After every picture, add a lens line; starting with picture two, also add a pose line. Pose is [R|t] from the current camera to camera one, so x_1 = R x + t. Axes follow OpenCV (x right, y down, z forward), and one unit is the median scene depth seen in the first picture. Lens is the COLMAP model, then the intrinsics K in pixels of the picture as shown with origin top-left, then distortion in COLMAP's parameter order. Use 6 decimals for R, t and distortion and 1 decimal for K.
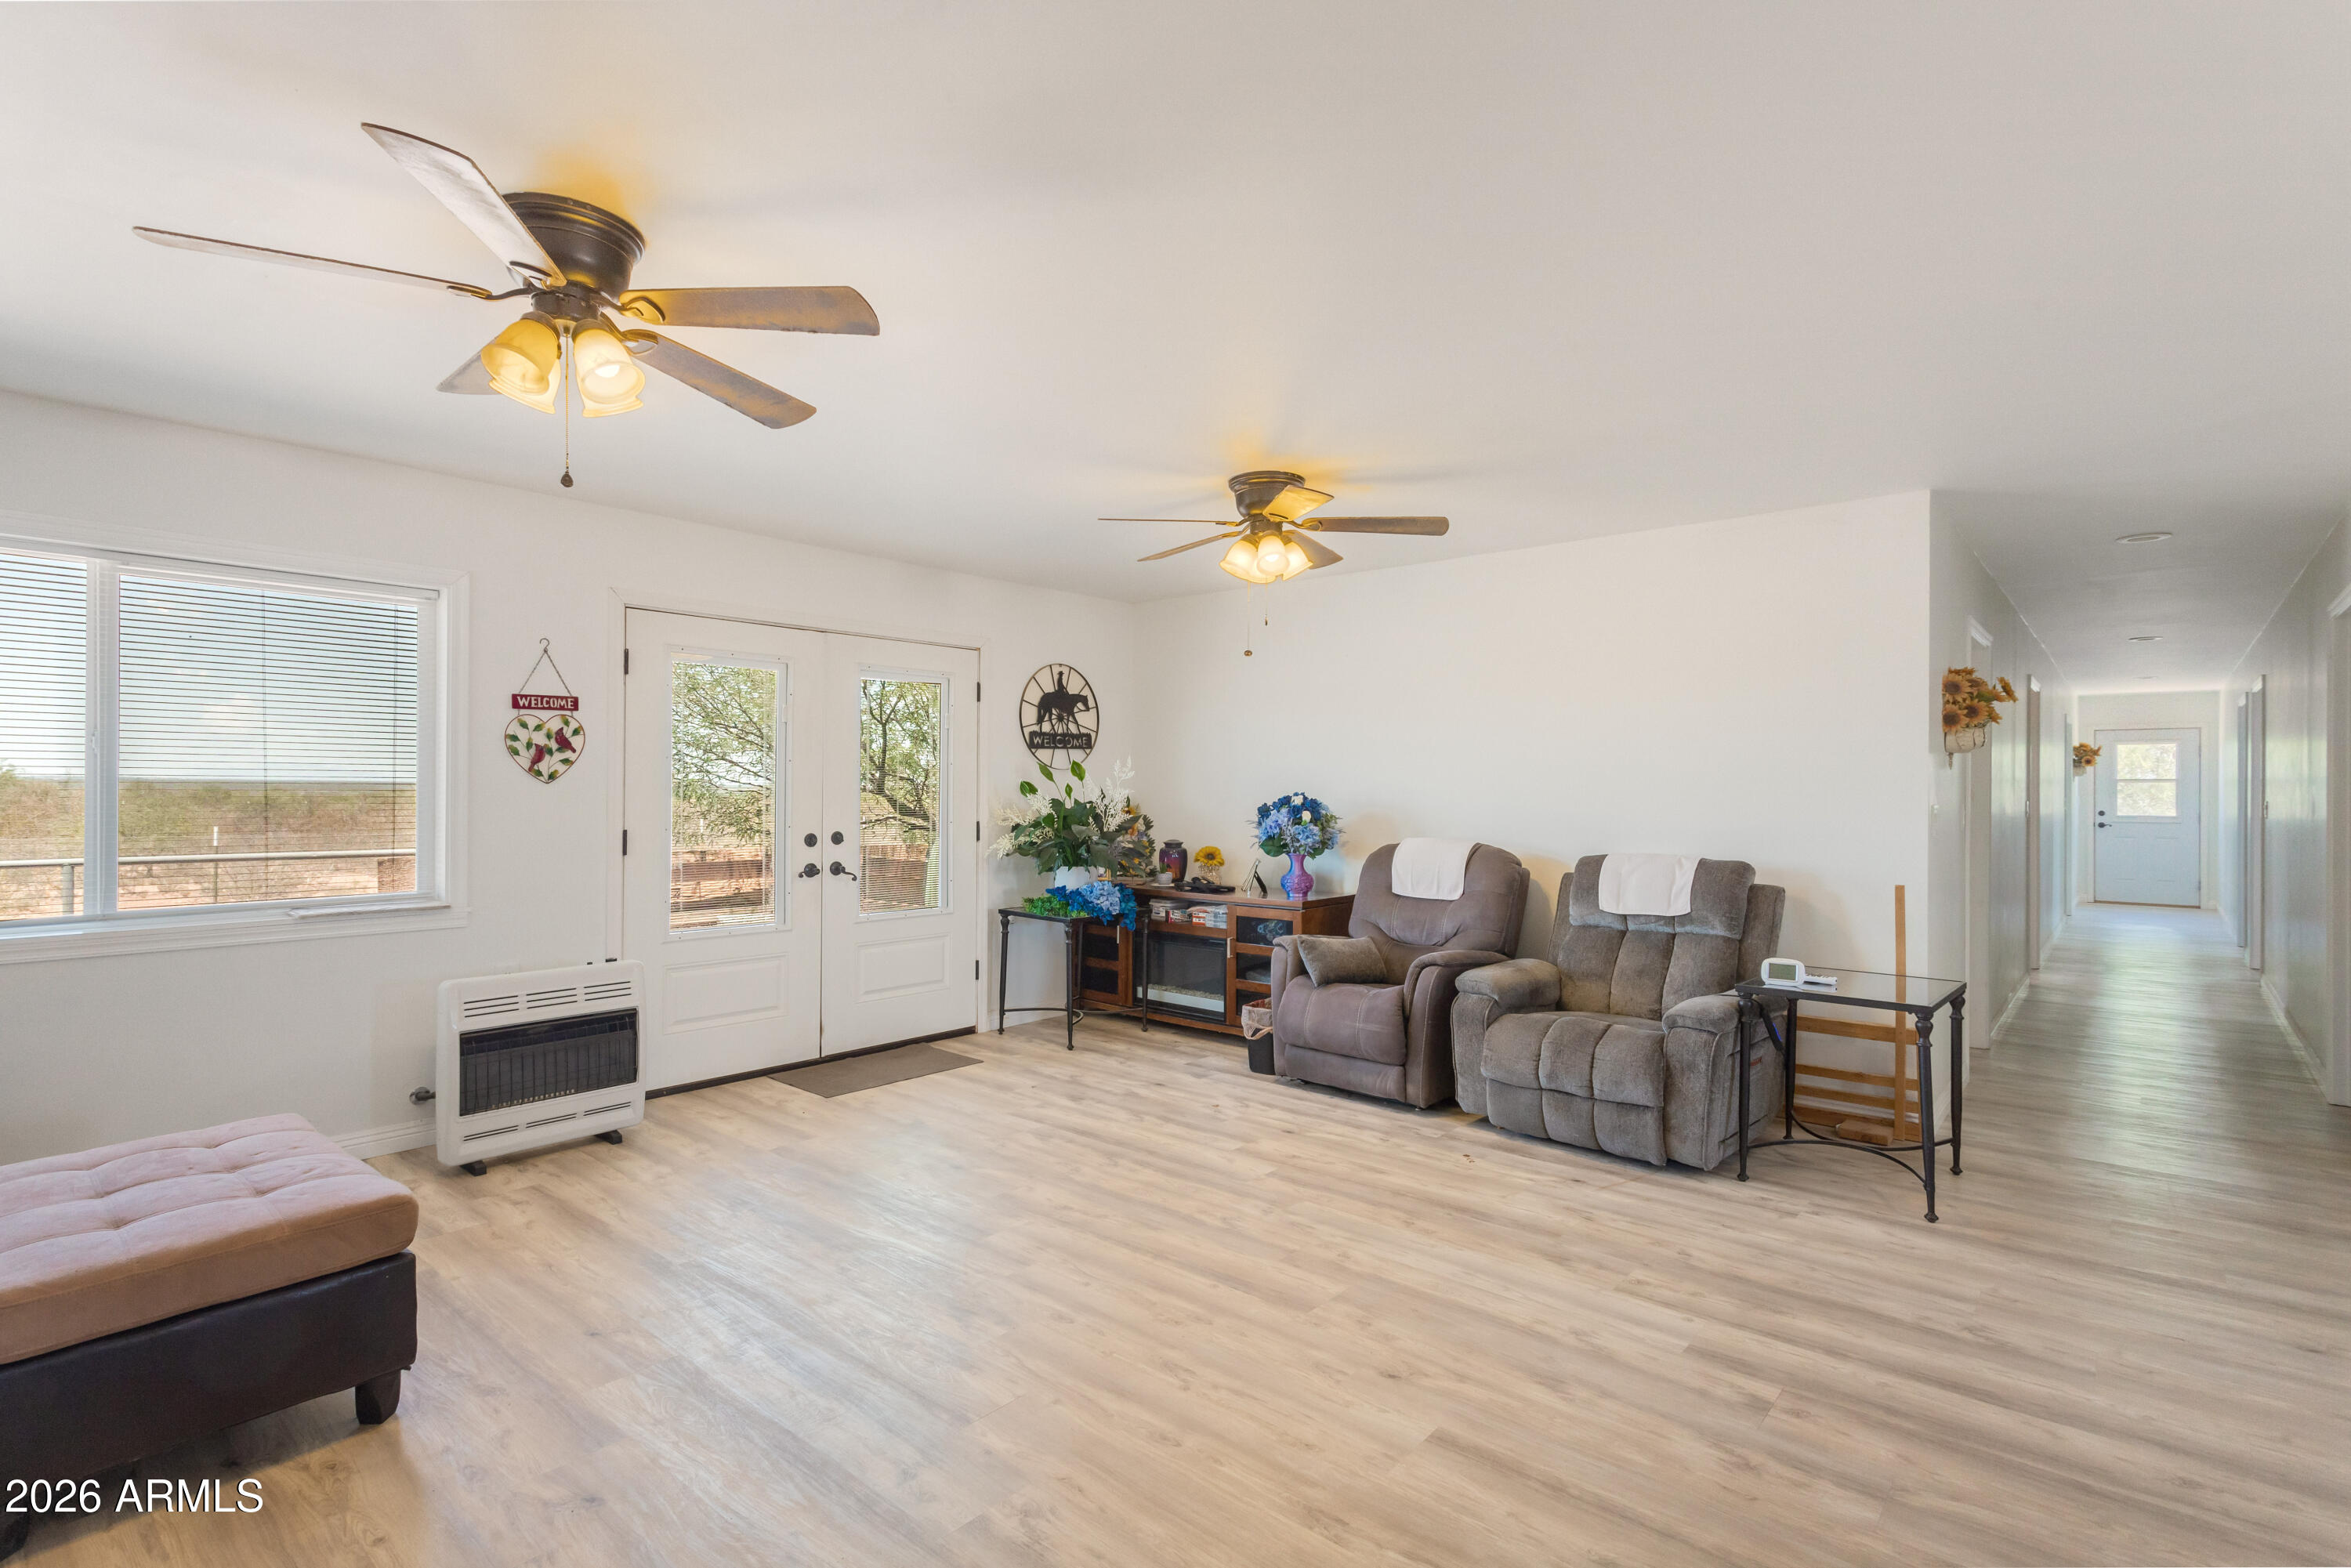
lens RADIAL K [[1128.4, 0, 1178.5], [0, 1128.4, 789.6], [0, 0, 1]] dist [0.010873, -0.000234]
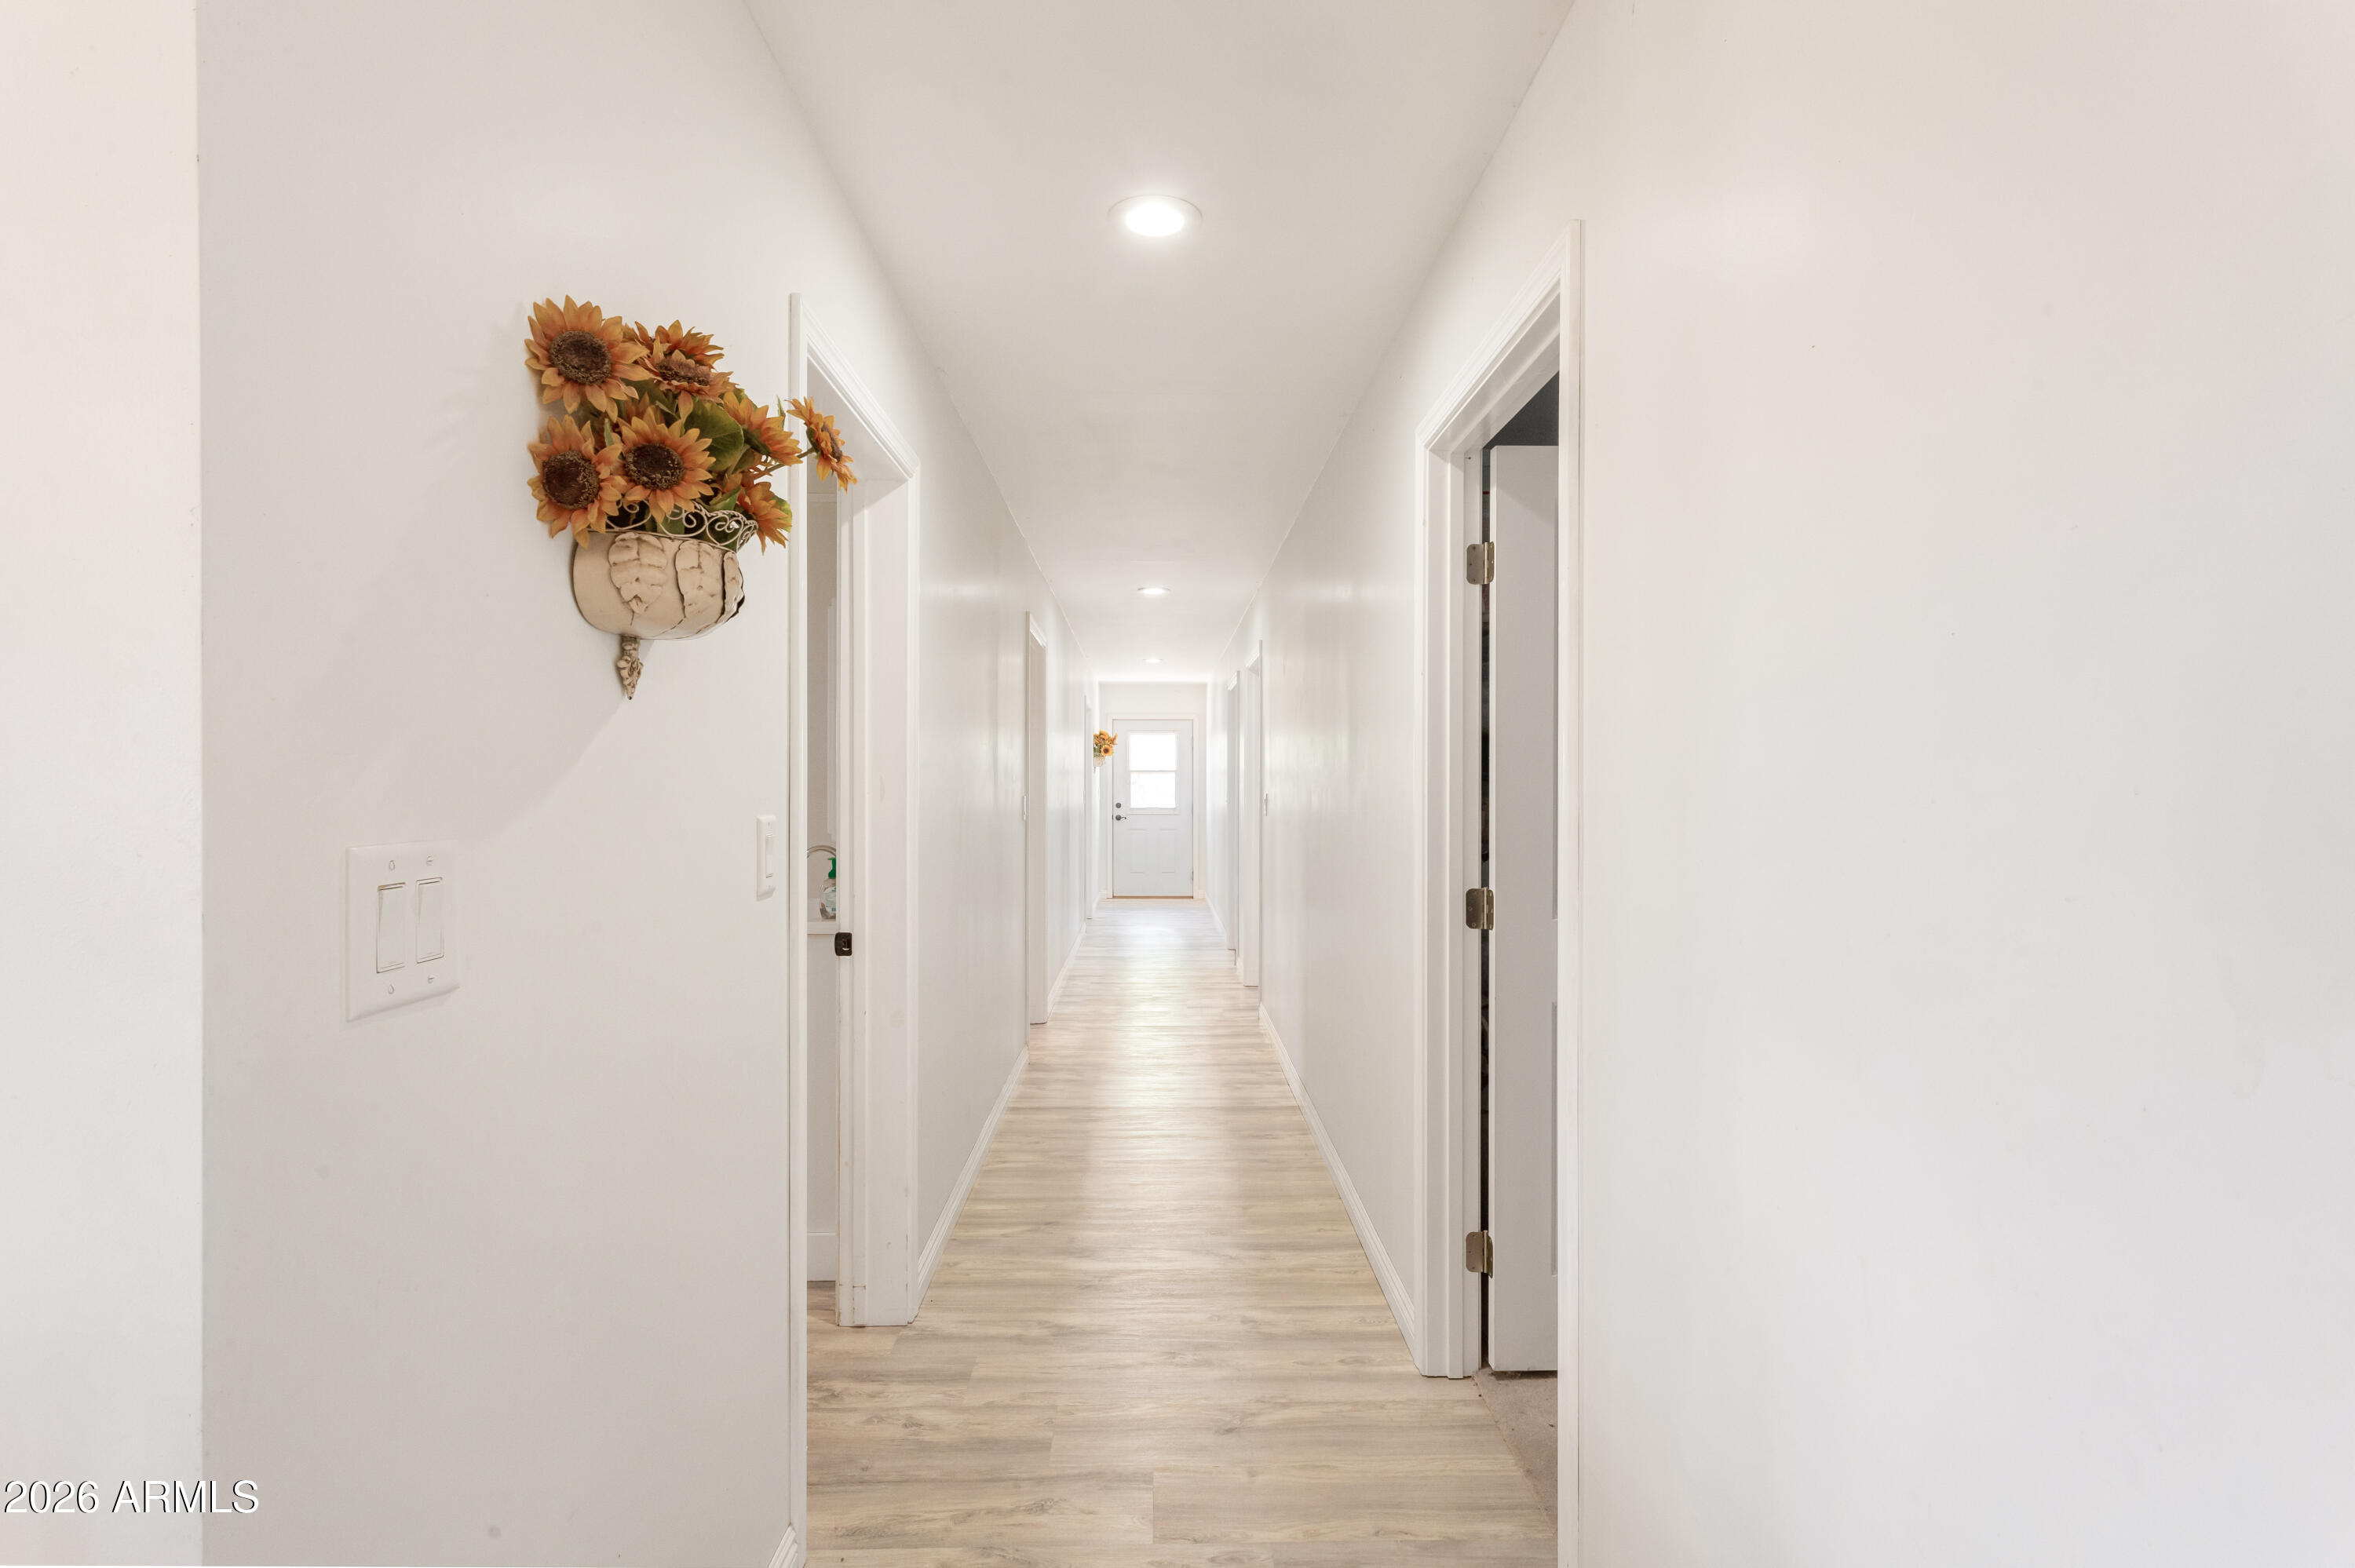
lens RADIAL K [[1130.2, 0, 1177.6], [0, 1130.2, 784.0], [0, 0, 1]] dist [0.010873, -0.000234]
pose [[0.745798, -0.005468, 0.666149, 0.250804], [0.005501, 0.999983, 0.002049, 0.000983], [-0.666149, 0.002137, 0.745816, 0.298609]]
